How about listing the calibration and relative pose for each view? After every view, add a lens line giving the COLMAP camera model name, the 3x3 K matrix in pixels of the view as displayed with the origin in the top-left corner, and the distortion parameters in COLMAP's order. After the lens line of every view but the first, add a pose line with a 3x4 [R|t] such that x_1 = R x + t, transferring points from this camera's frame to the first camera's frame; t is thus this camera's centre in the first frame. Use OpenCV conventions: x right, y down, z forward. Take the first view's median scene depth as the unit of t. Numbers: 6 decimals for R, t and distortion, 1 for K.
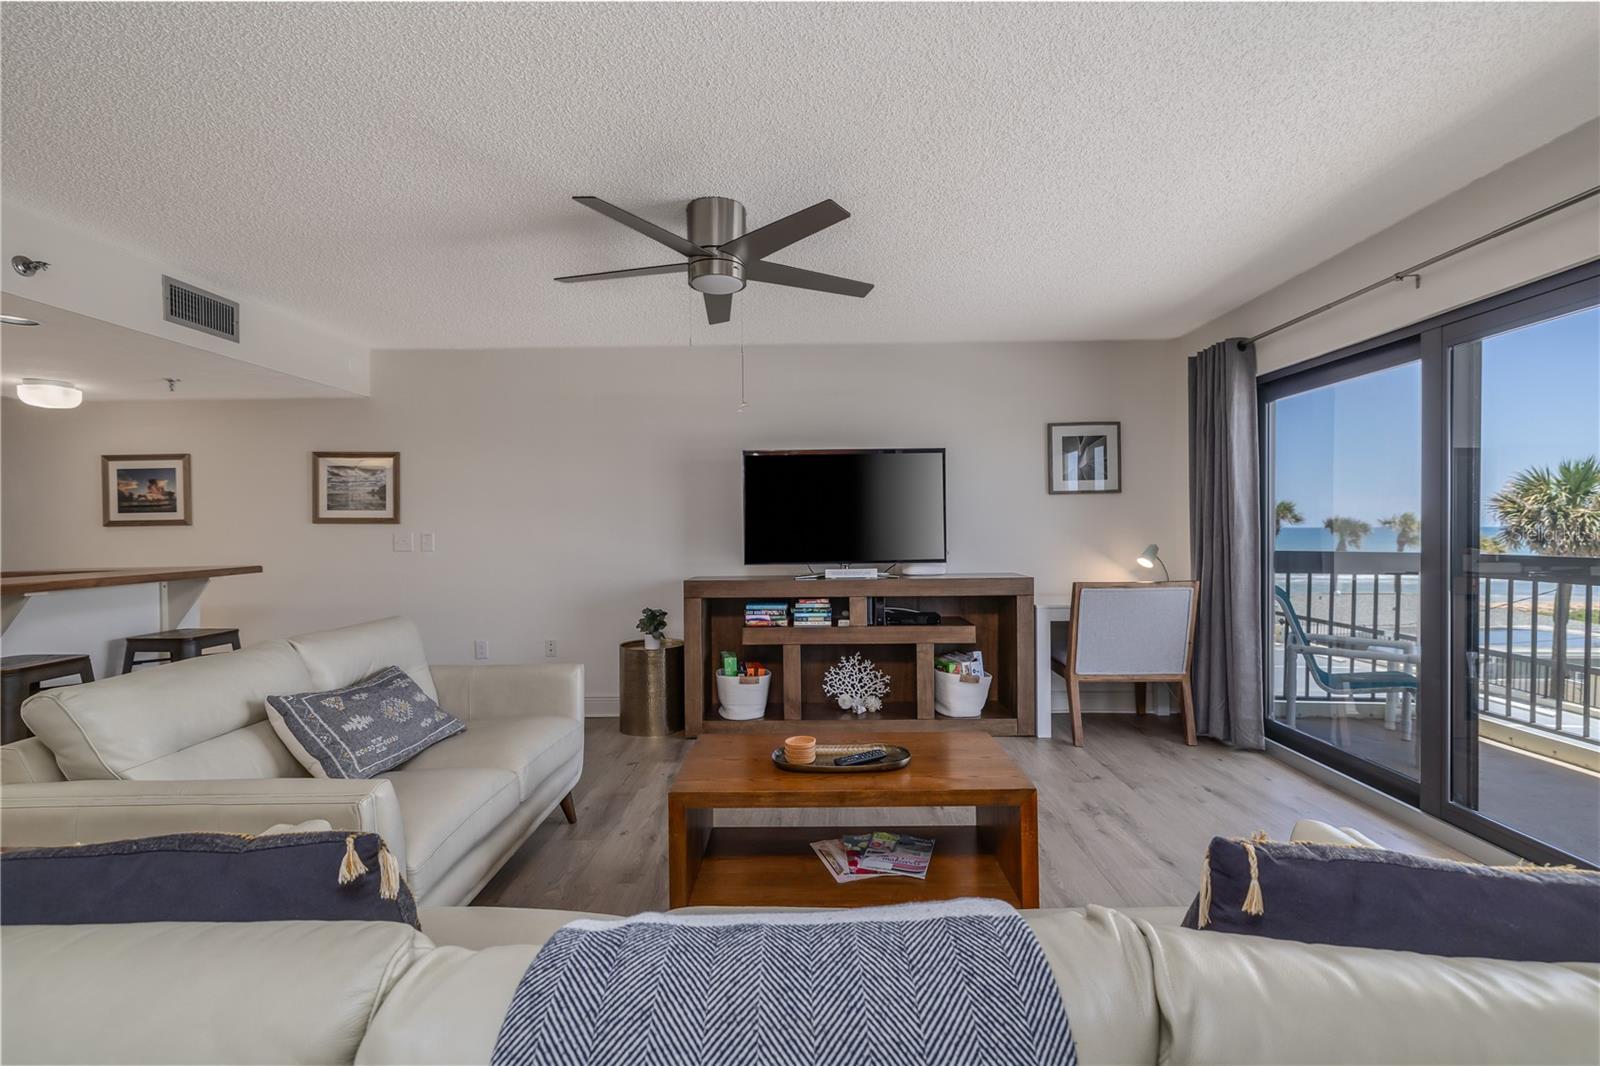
lens RADIAL K [[685.9, 0, 806.5], [0, 685.9, 535.6], [0, 0, 1]] dist [0.005772, 0.000022]
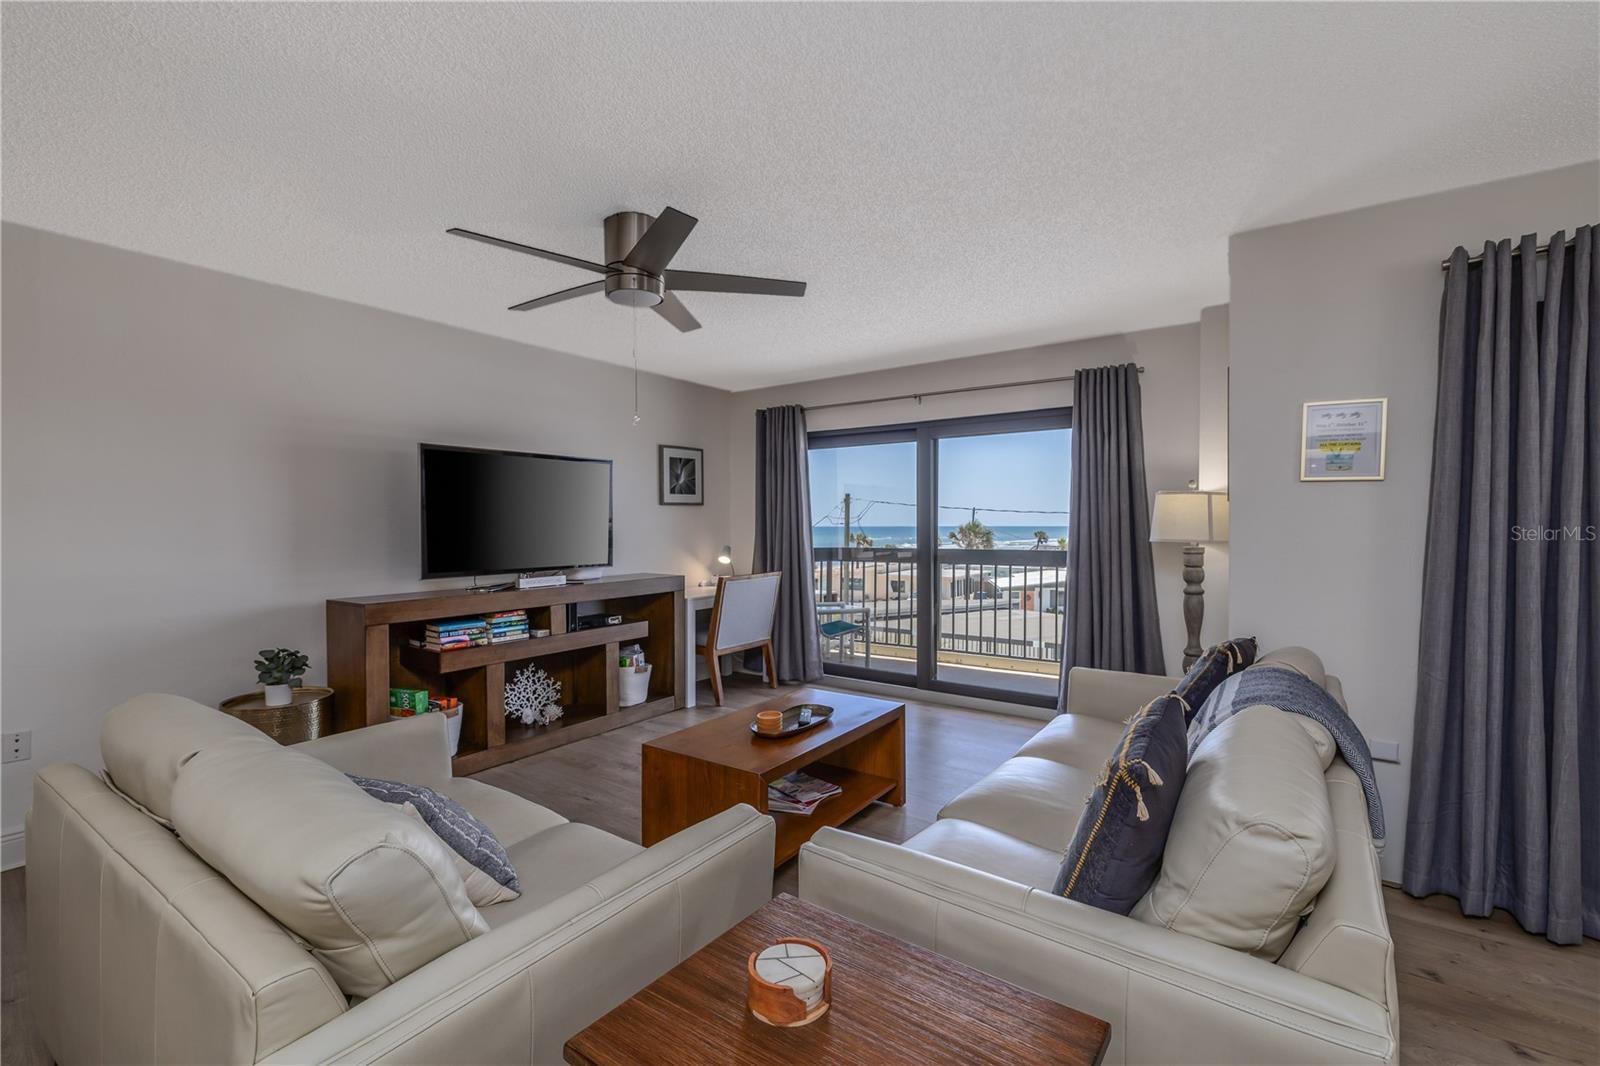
lens RADIAL K [[685.9, 0, 795.8], [0, 685.9, 527.4], [0, 0, 1]] dist [0.005772, 0.000022]
pose [[0.562528, 0.001844, 0.826776, -0.532088], [0.007533, 0.999945, -0.007355, -0.011667], [-0.826744, 0.010365, 0.562483, 0.153665]]
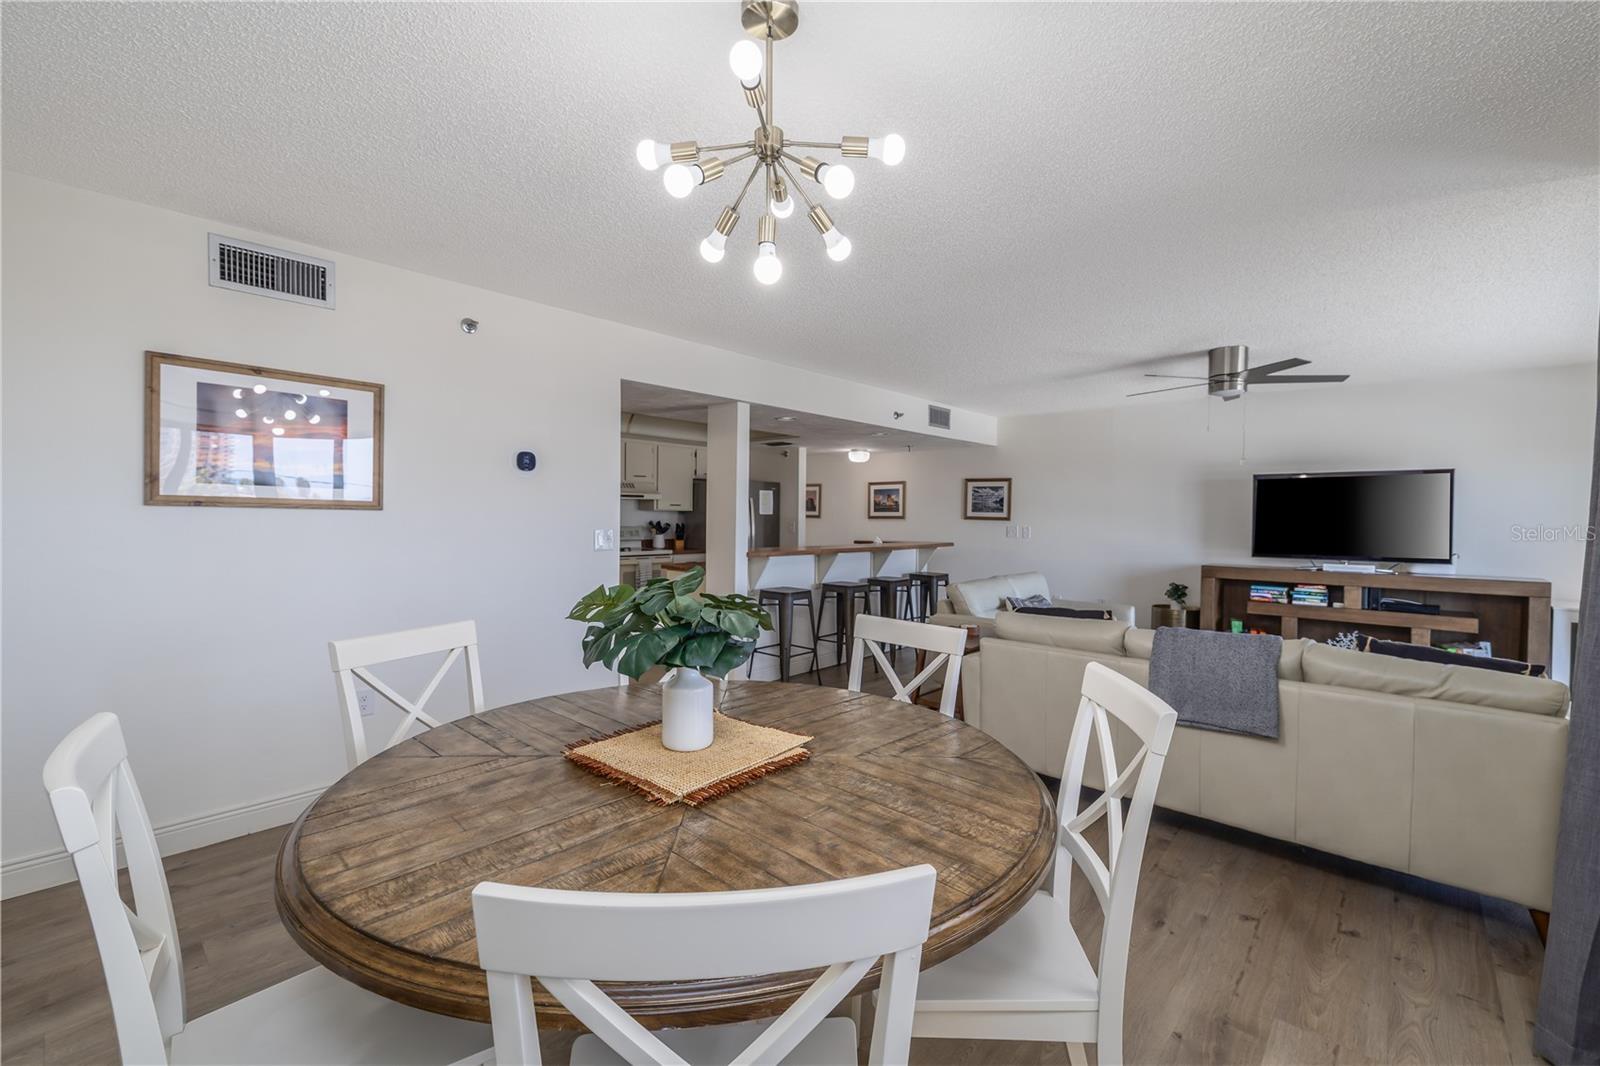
lens RADIAL K [[685.9, 0, 807.7], [0, 685.9, 530.2], [0, 0, 1]] dist [0.005772, 0.000022]
pose [[0.757307, 0.031711, -0.652289, 0.136467], [-0.022579, 0.999495, 0.022376, -0.022570], [0.652669, -0.002217, 0.757640, -0.651162]]
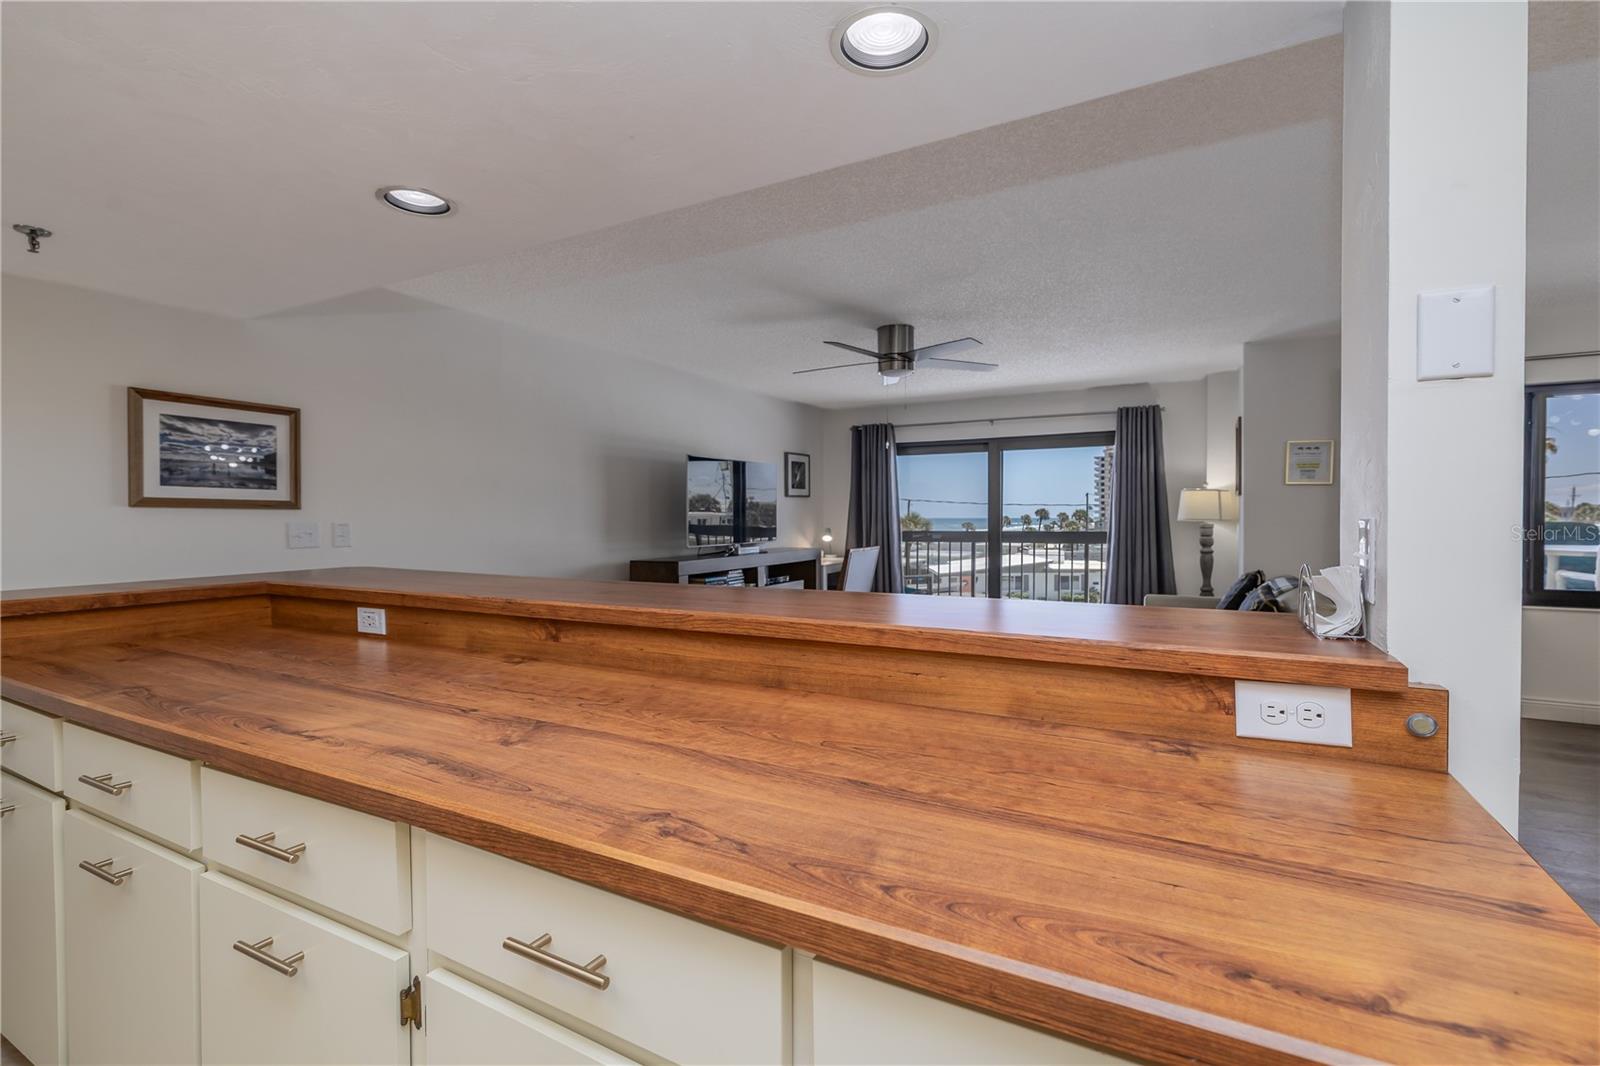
lens RADIAL K [[685.7, 0, 765.4], [0, 685.7, 517.1], [0, 0, 1]] dist [0.025568, -0.001583]
pose [[0.504287, 0.004441, 0.863525, -1.185485], [0.008334, 0.999915, -0.010009, 0.003274], [-0.863496, 0.012244, 0.504207, 0.287829]]
